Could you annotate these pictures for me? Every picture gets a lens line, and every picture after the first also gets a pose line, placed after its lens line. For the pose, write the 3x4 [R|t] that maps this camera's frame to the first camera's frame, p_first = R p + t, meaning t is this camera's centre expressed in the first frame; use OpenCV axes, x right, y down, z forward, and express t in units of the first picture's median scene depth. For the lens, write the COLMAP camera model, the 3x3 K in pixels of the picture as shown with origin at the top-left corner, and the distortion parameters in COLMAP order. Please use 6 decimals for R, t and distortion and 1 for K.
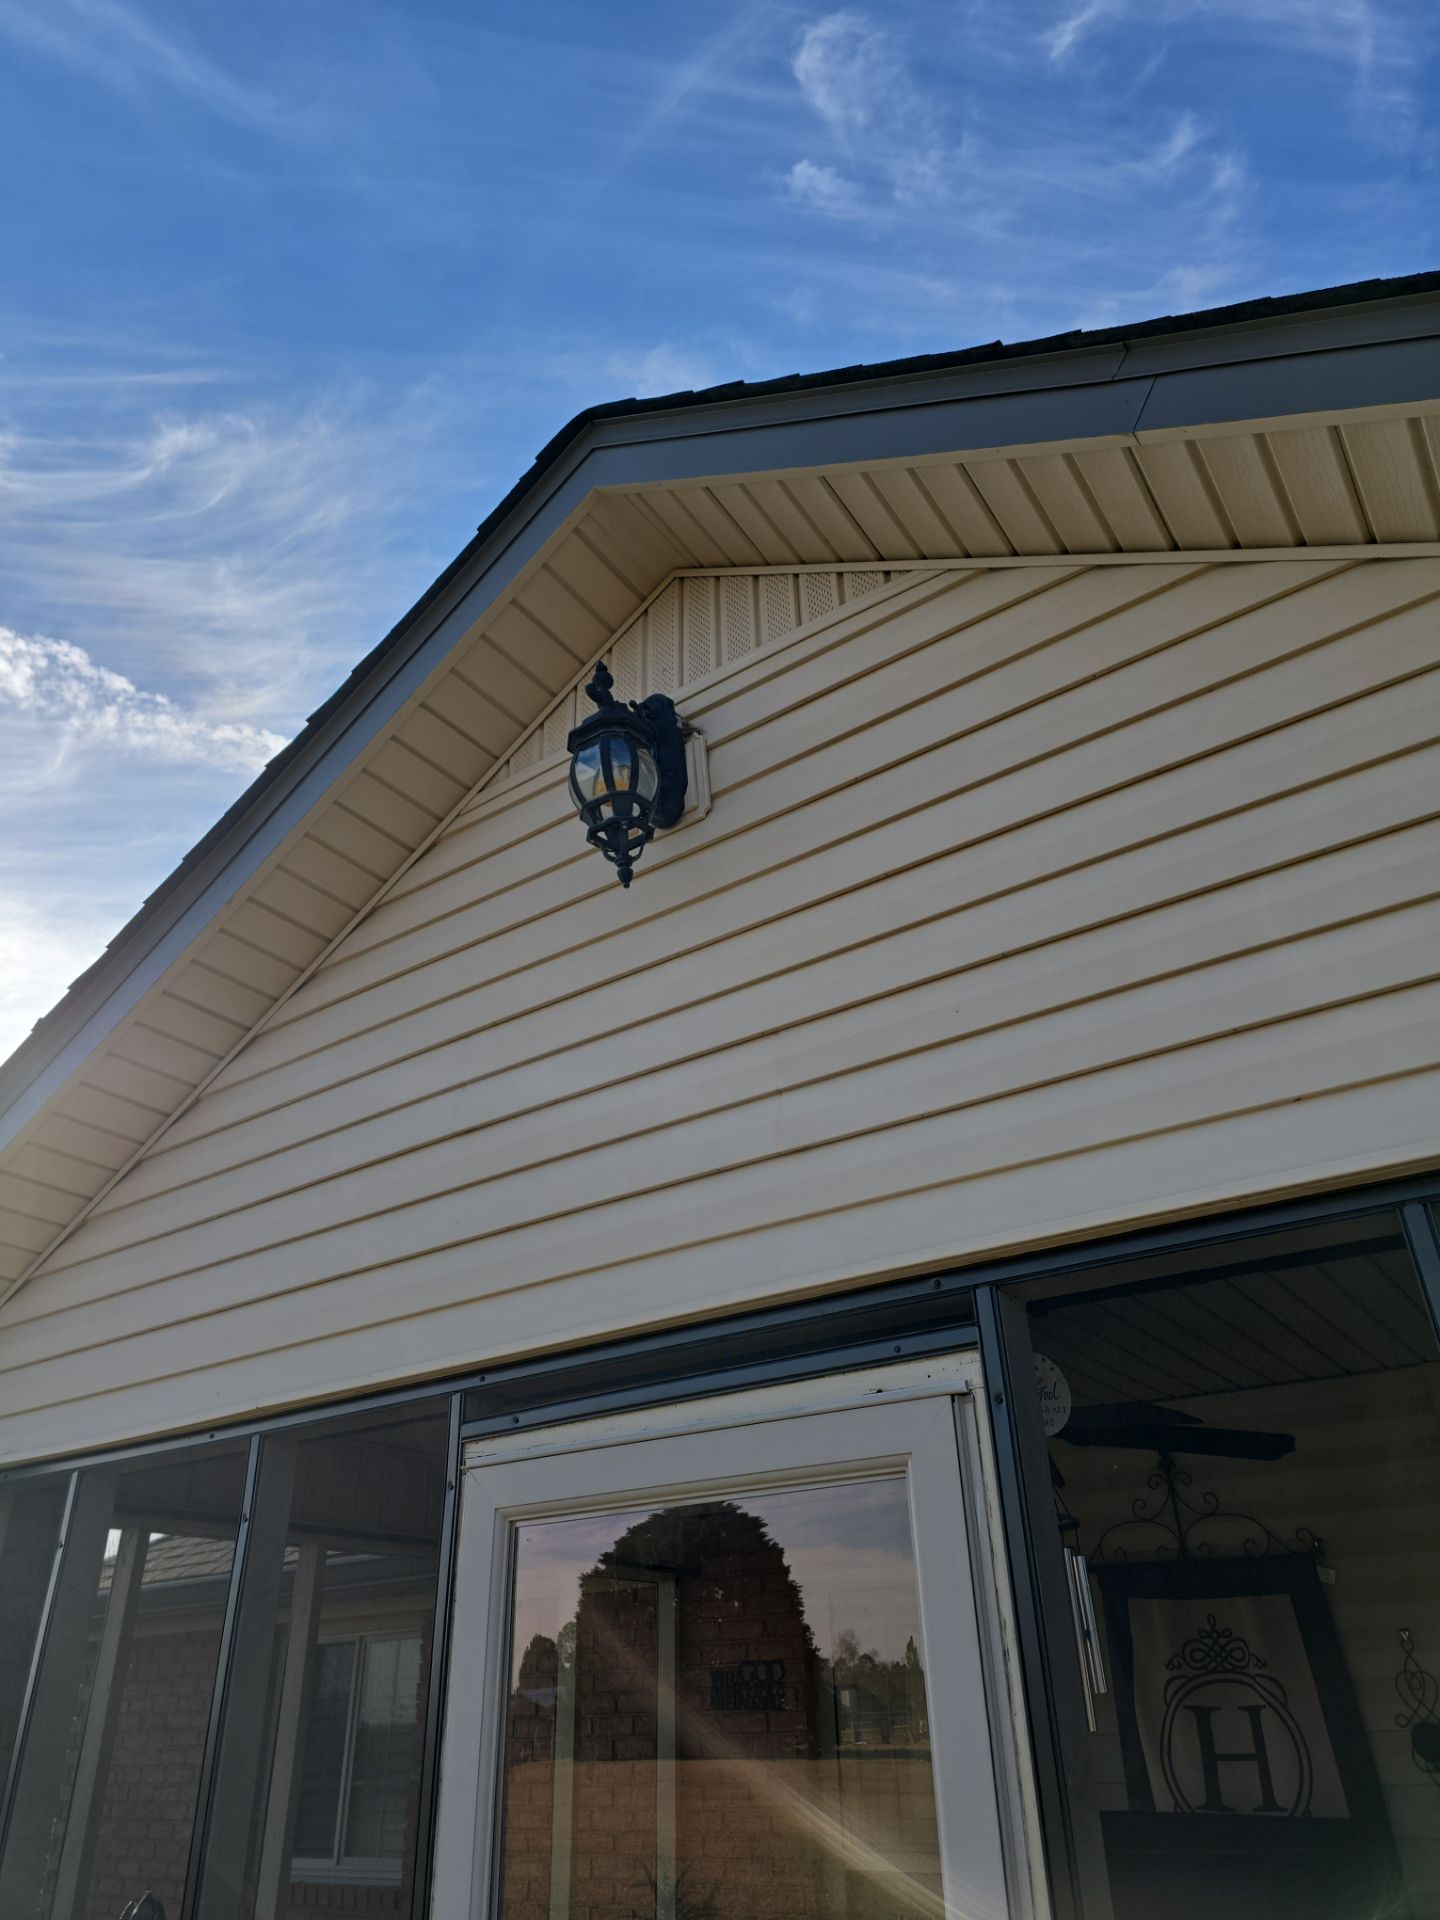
lens RADIAL K [[1296.4, 0, 720.0], [0, 1296.4, 960.0], [0, 0, 1]] dist [0.092580, -0.099897]
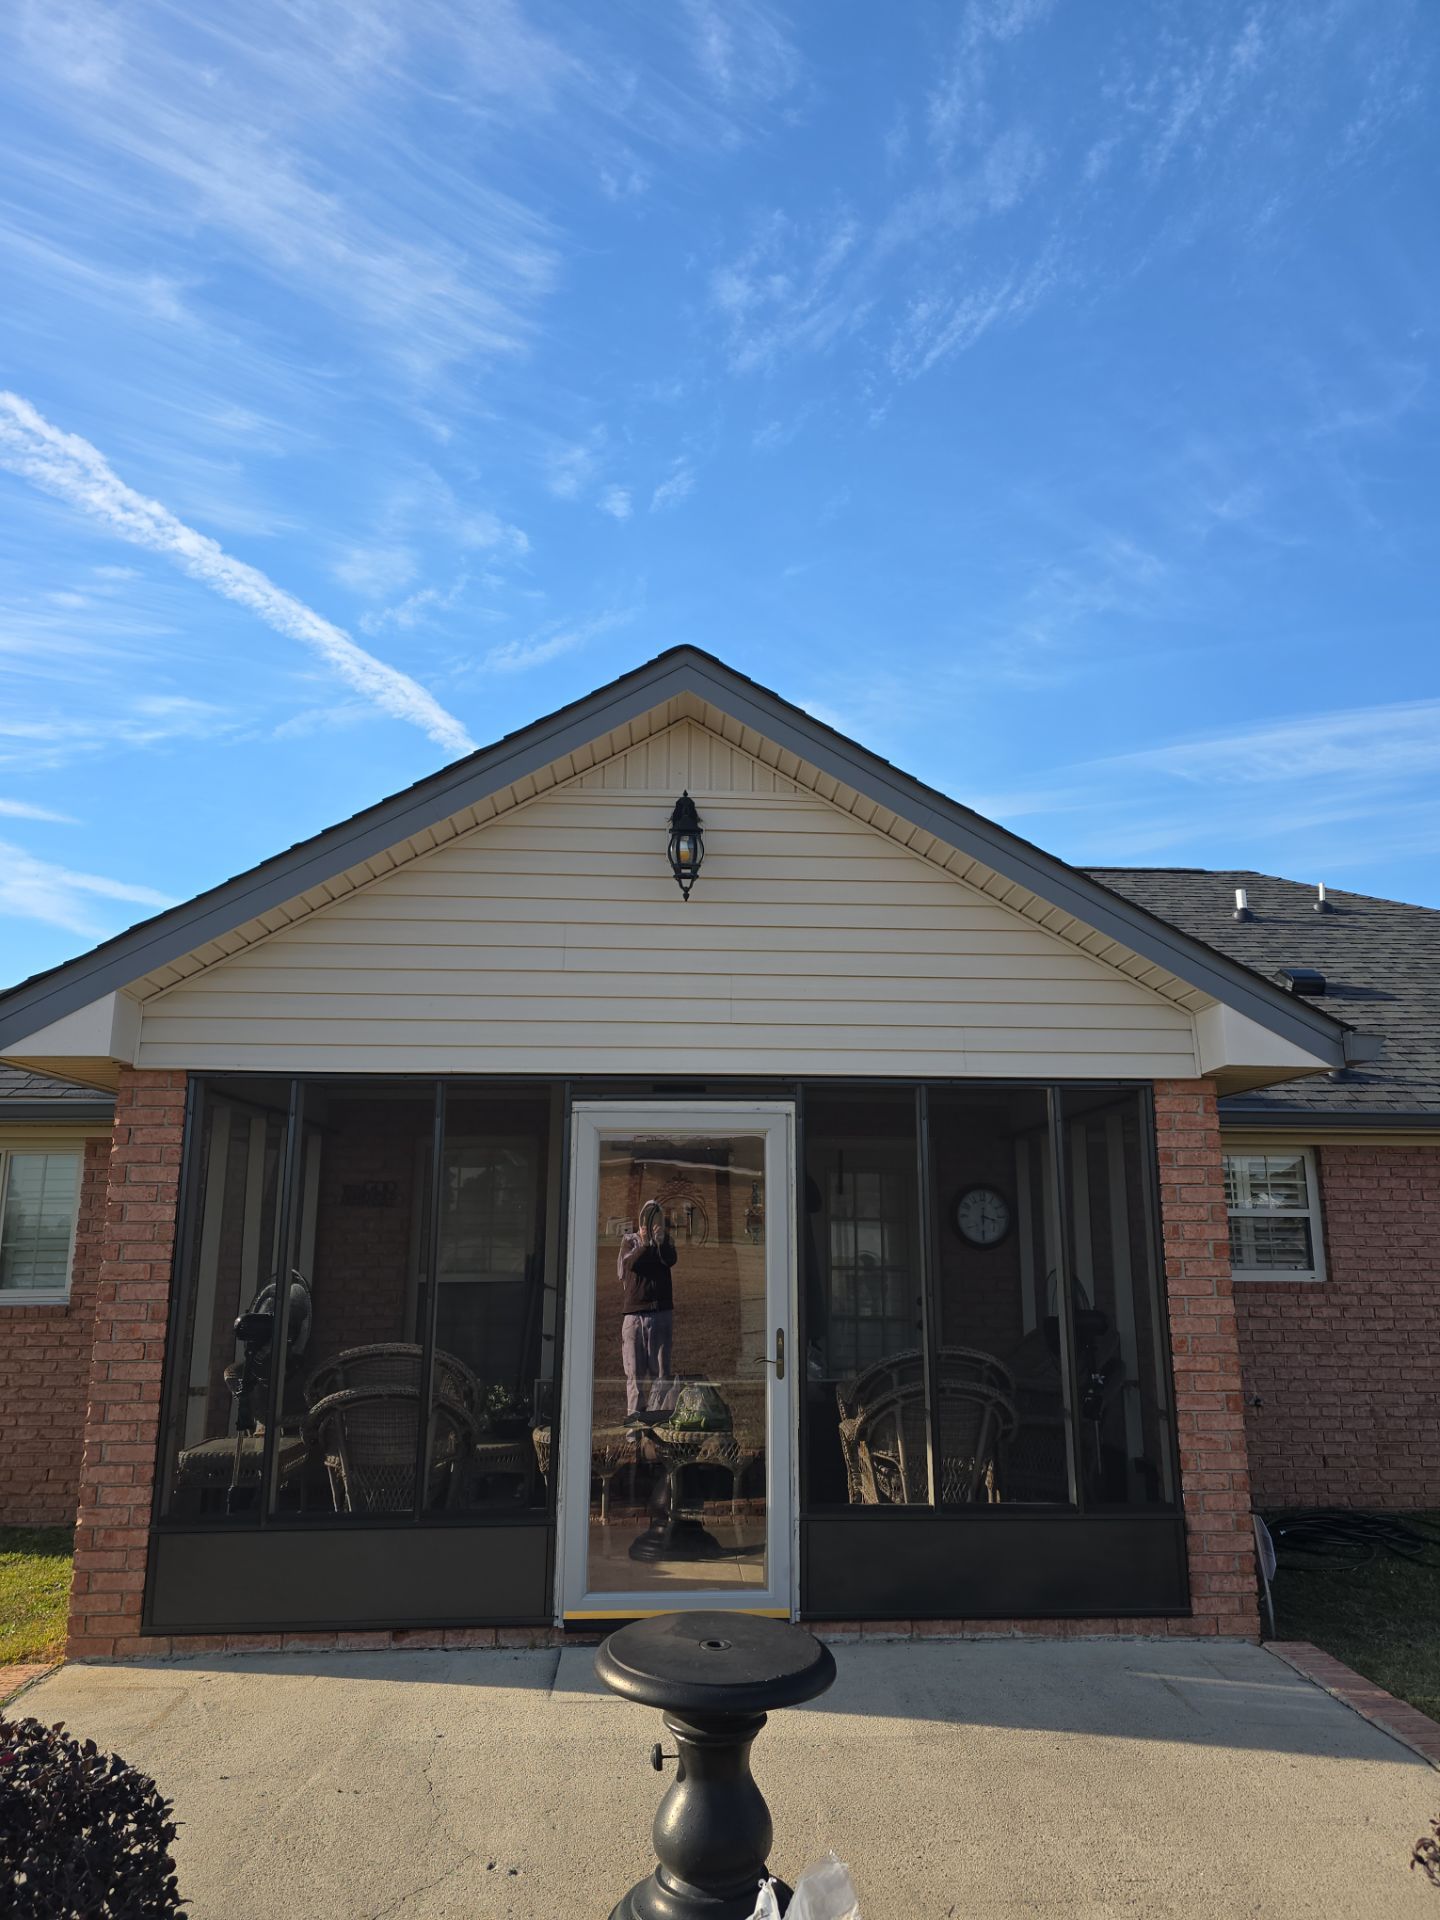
lens RADIAL K [[1296.4, 0, 720.0], [0, 1296.4, 960.0], [0, 0, 1]] dist [0.092580, -0.099897]
pose [[0.777984, 0.145503, 0.611203, -1.483295], [-0.324741, 0.925917, 0.192930, -0.446167], [-0.537852, -0.348579, 0.767599, -0.950652]]
